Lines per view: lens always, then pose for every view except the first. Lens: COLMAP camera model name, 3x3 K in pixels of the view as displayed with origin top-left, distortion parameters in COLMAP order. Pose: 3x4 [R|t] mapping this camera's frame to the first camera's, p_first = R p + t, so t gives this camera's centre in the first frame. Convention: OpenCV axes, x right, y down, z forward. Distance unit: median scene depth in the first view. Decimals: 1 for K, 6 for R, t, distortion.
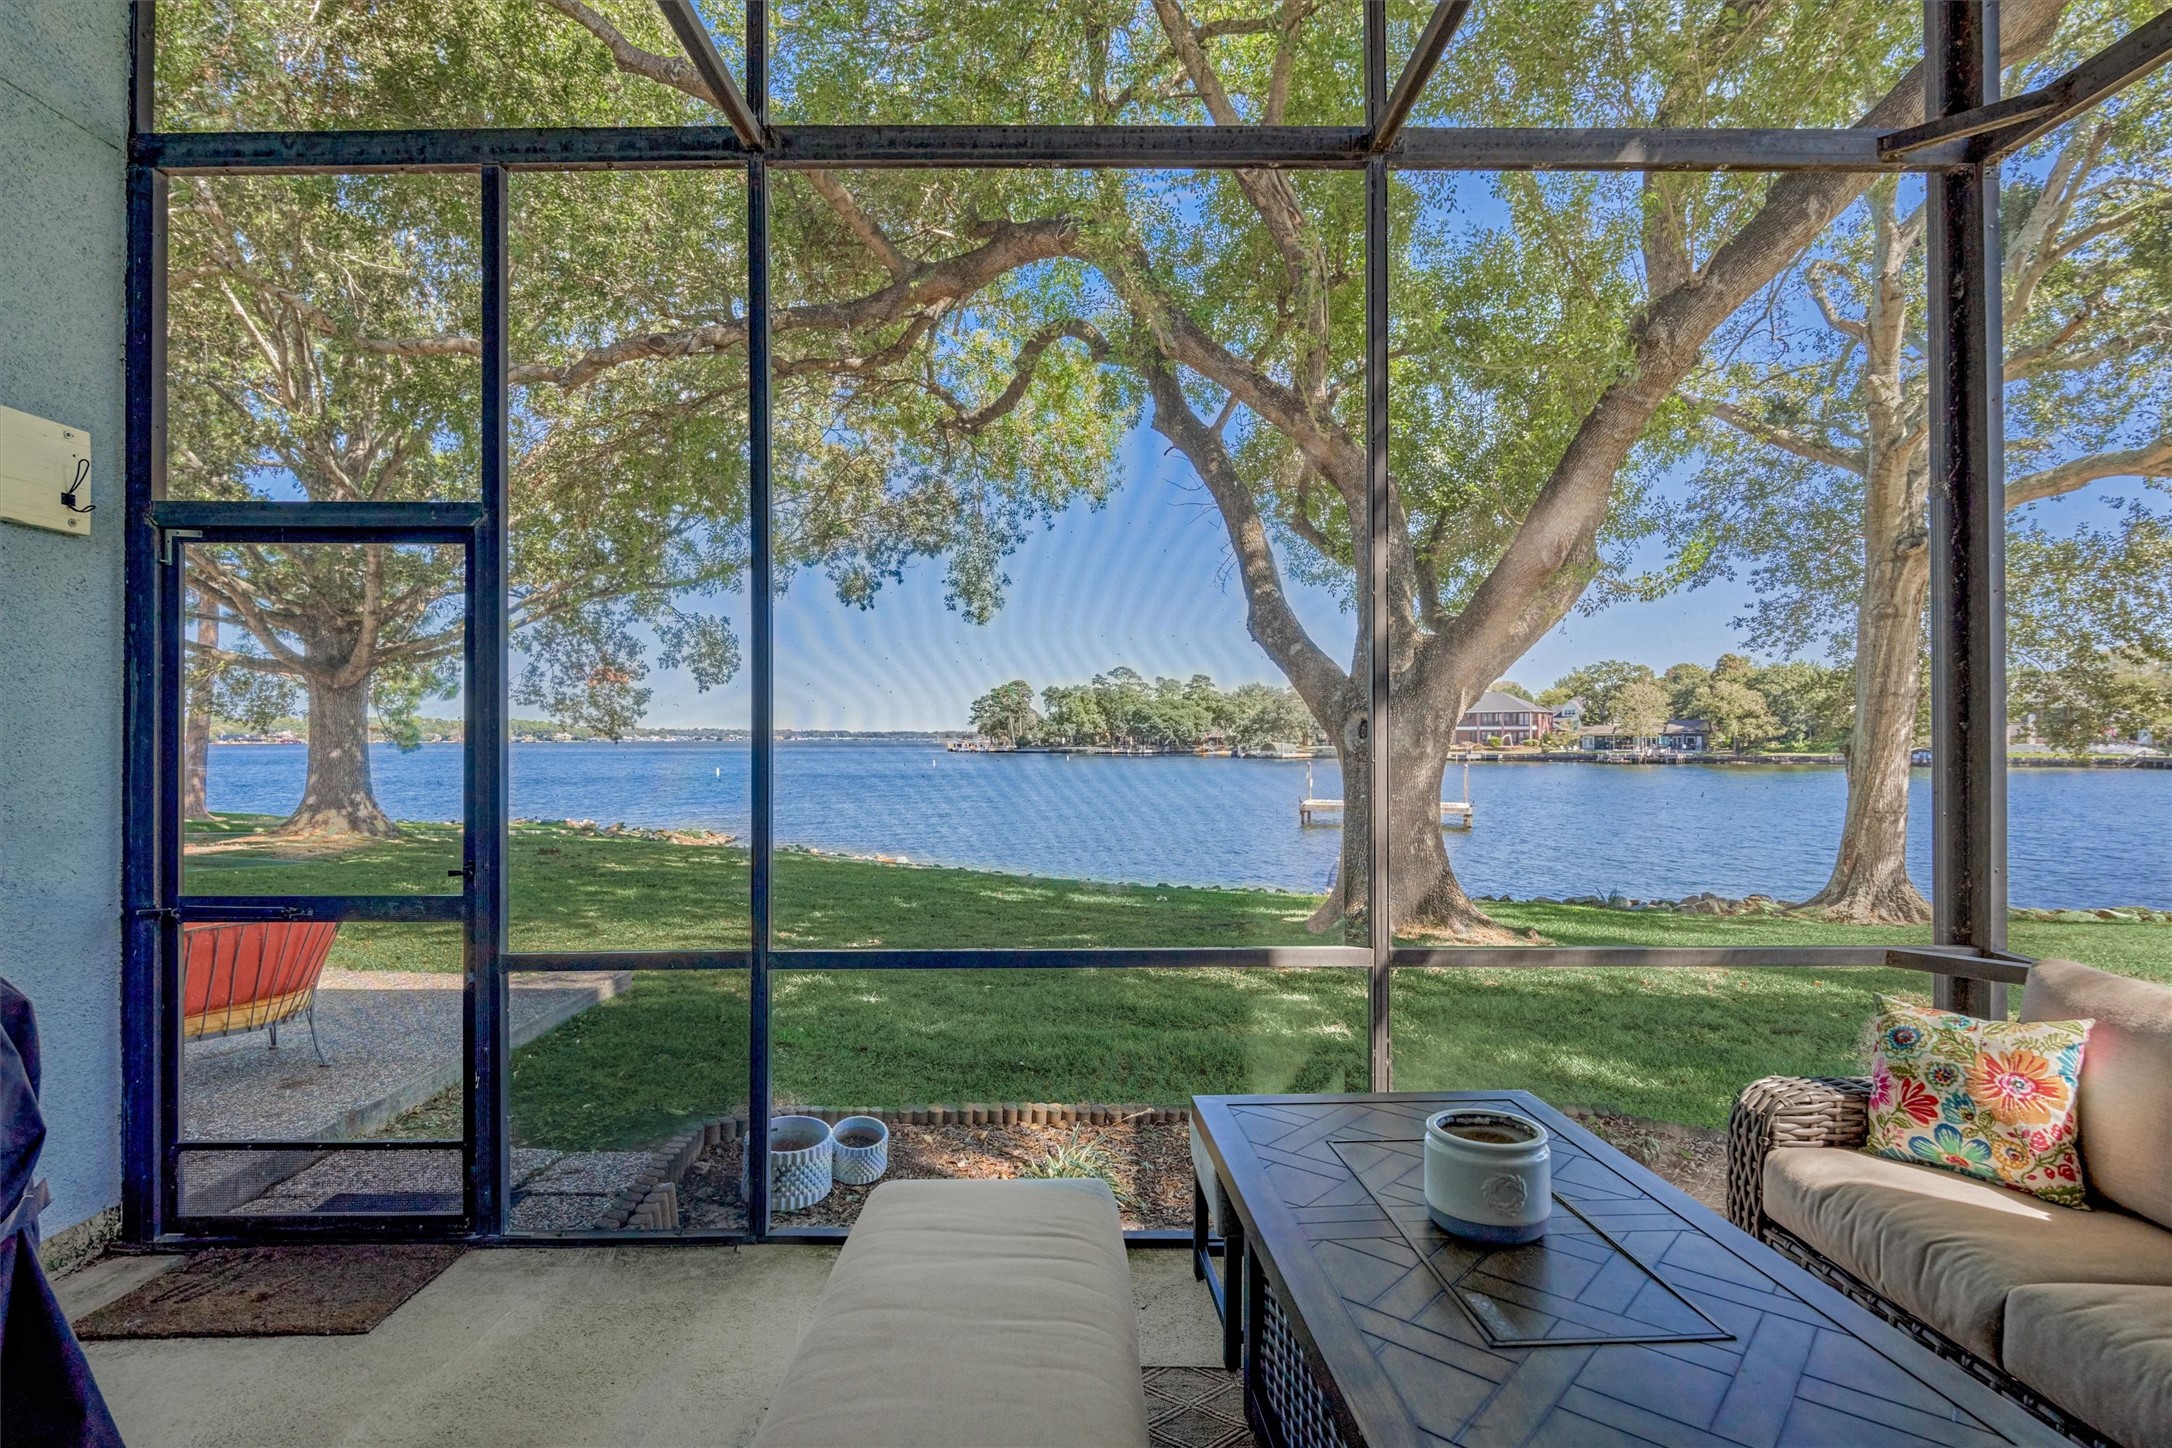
lens RADIAL K [[1052.5, 0, 1078.7], [0, 1052.5, 742.0], [0, 0, 1]] dist [-0.004697, -0.000417]
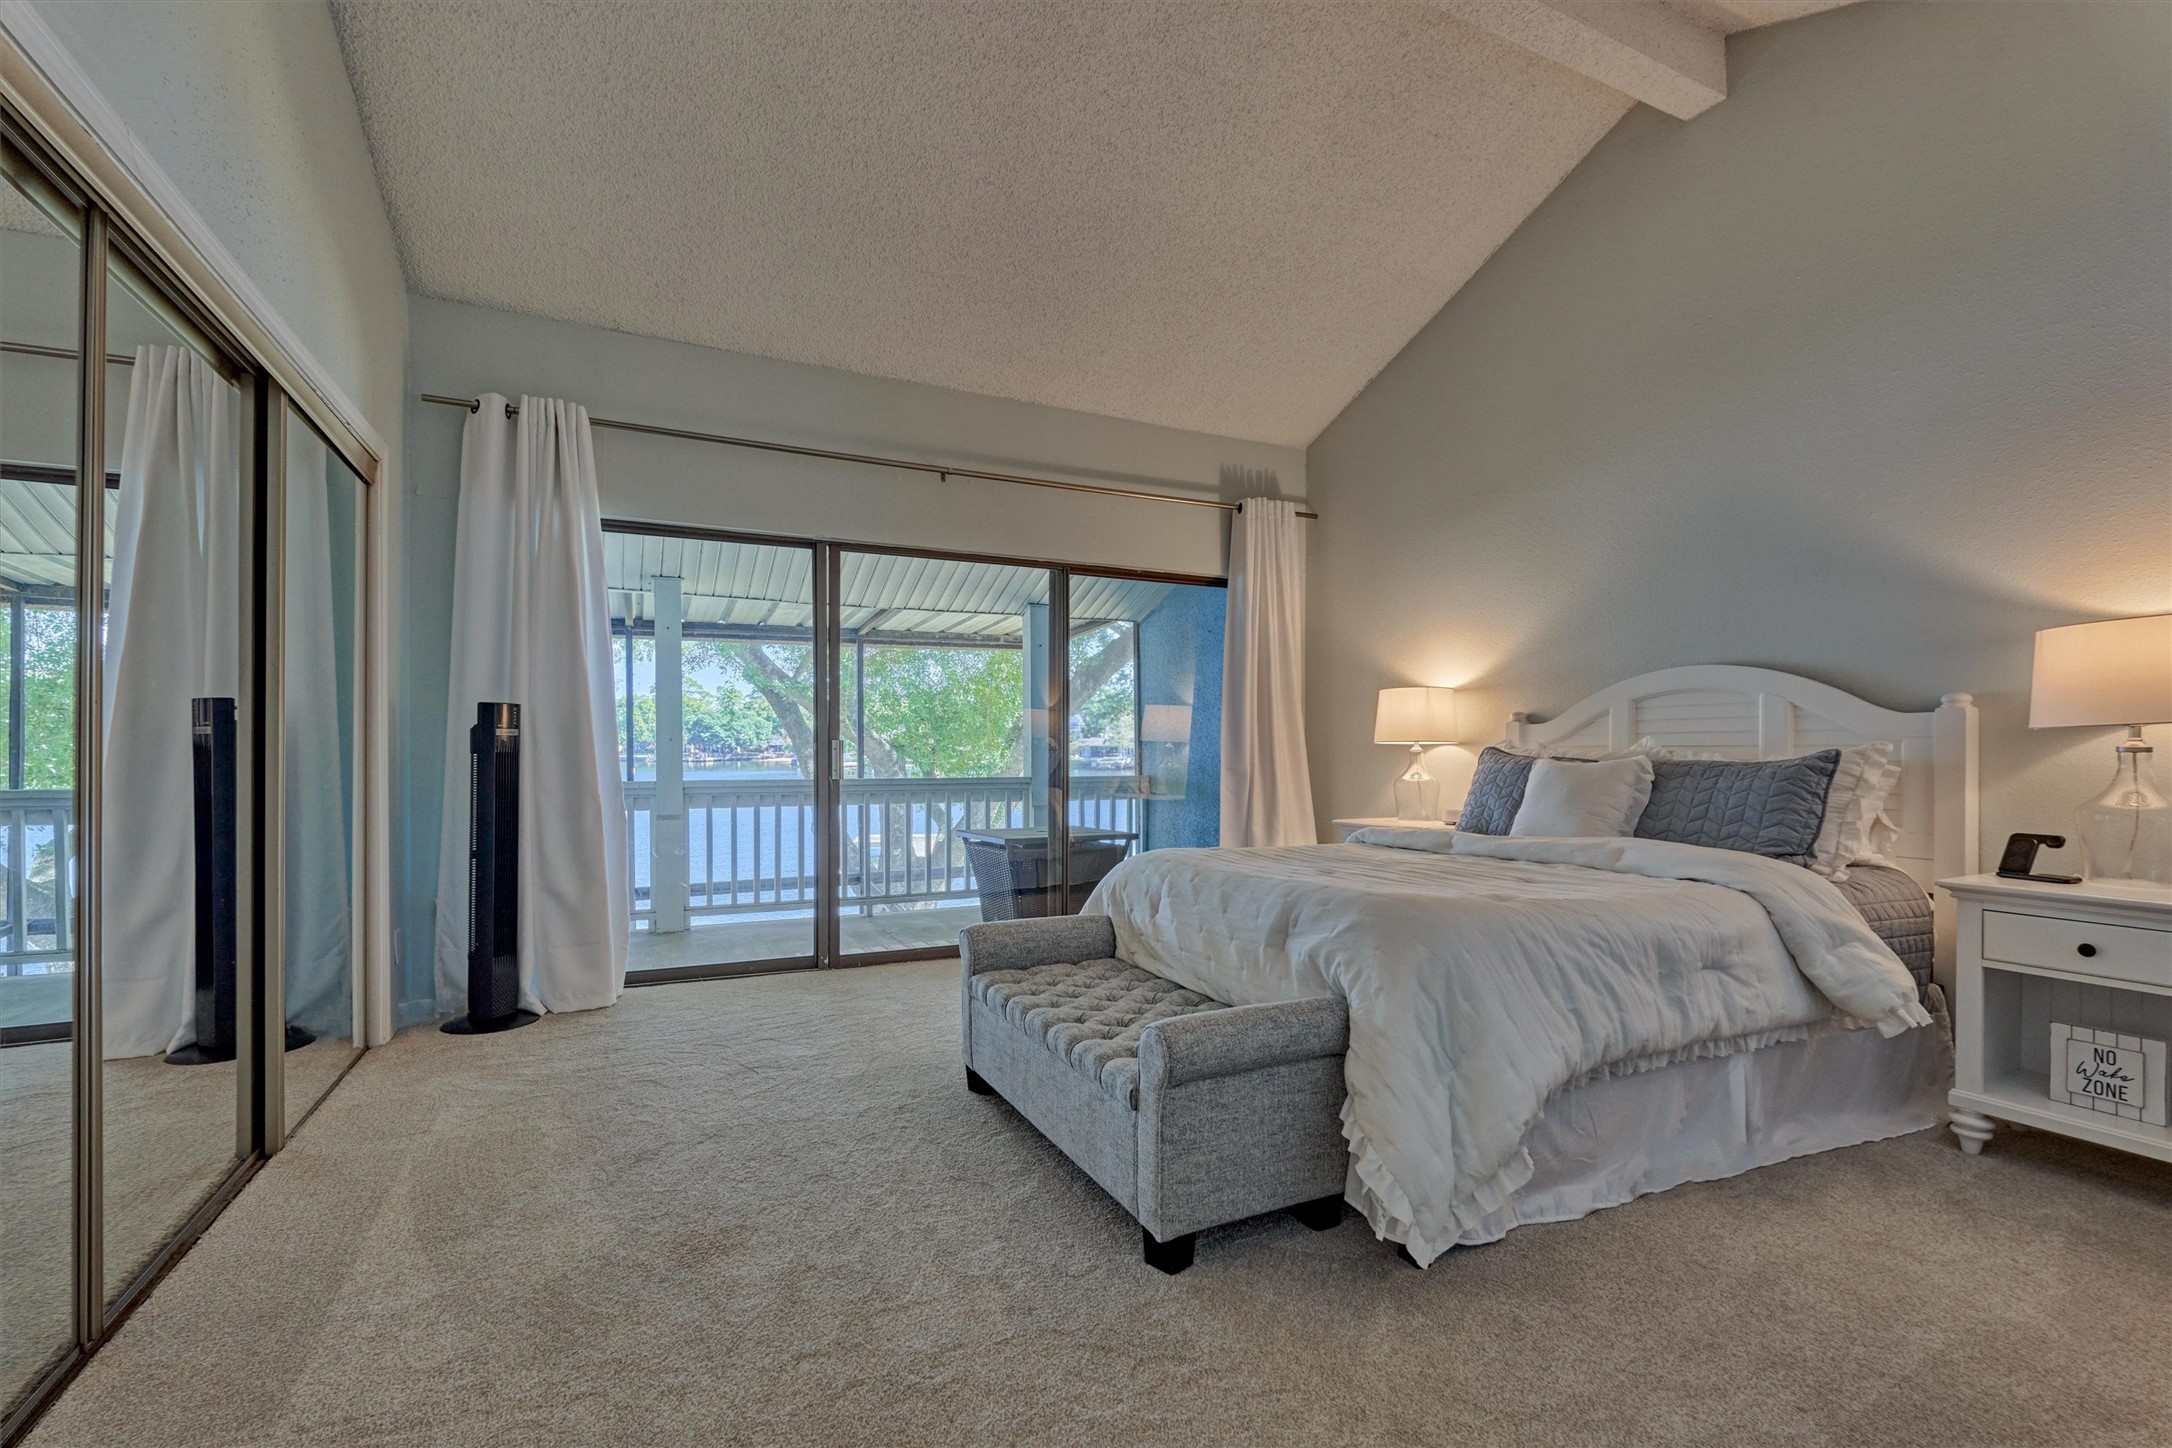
lens RADIAL K [[974.0, 0, 1081.6], [0, 974.0, 725.9], [0, 0, 1]] dist [-0.003910, -0.000040]
pose [[0.906875, -0.000956, 0.421399, -0.052288], [0.002015, 0.999996, -0.002068, -0.168397], [-0.421395, 0.002724, 0.906873, -0.294646]]
